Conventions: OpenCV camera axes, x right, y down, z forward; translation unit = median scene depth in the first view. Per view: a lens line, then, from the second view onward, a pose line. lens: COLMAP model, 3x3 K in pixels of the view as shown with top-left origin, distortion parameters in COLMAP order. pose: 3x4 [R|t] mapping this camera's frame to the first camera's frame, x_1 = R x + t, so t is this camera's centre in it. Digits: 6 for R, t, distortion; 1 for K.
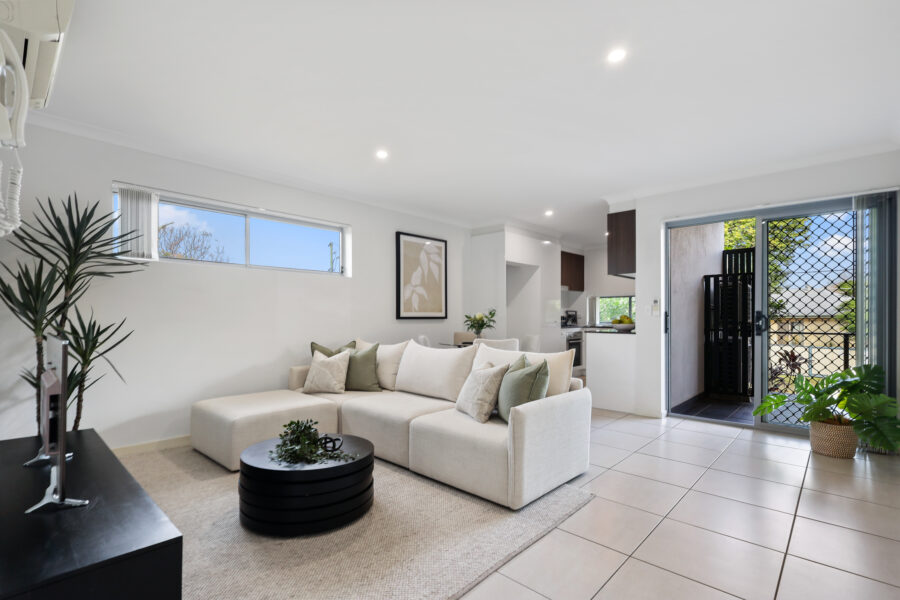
lens RADIAL K [[422.4, 0, 449.9], [0, 422.4, 318.0], [0, 0, 1]] dist [0.001799, 0.000672]
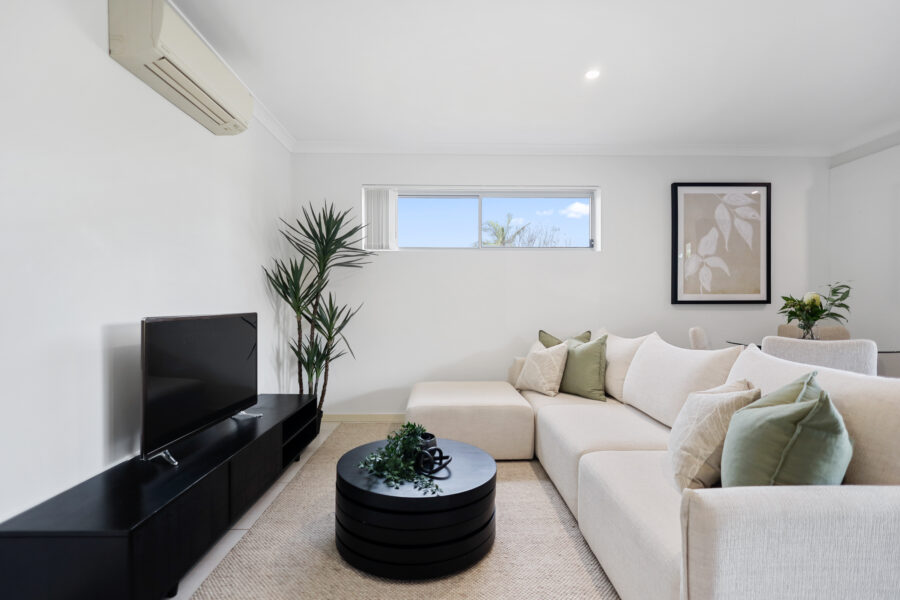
lens RADIAL K [[422.4, 0, 449.8], [0, 422.4, 306.5], [0, 0, 1]] dist [0.001799, 0.000672]
pose [[0.696875, 0.001583, -0.717190, 0.140572], [-0.000351, 0.999998, 0.001867, 0.006417], [0.717192, -0.001049, 0.696875, 0.235980]]
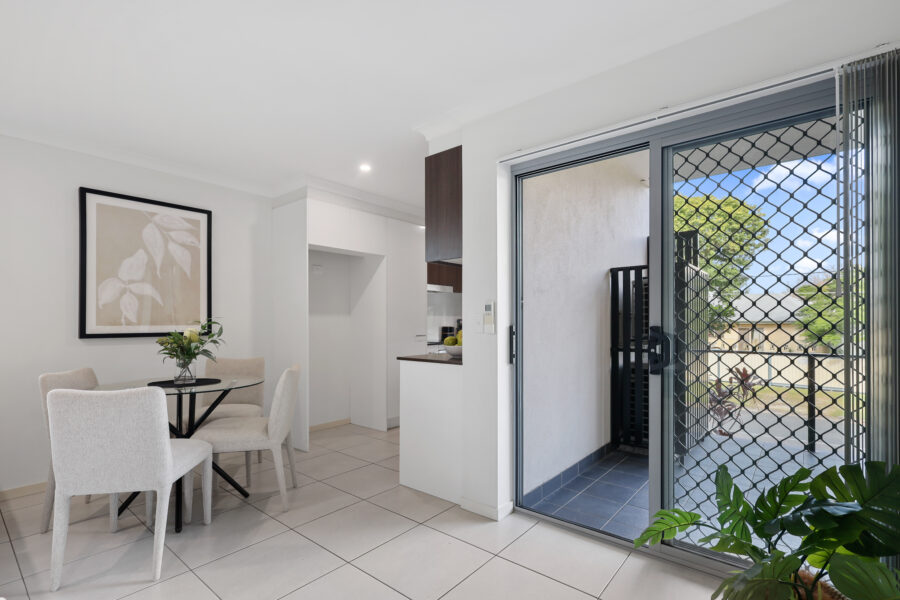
lens RADIAL K [[422.4, 0, 450.1], [0, 422.4, 322.6], [0, 0, 1]] dist [0.001799, 0.000672]
pose [[0.998410, -0.003207, 0.056276, 0.380559], [0.003327, 0.999992, -0.002050, -0.017090], [-0.056269, 0.002234, 0.998413, 0.424115]]
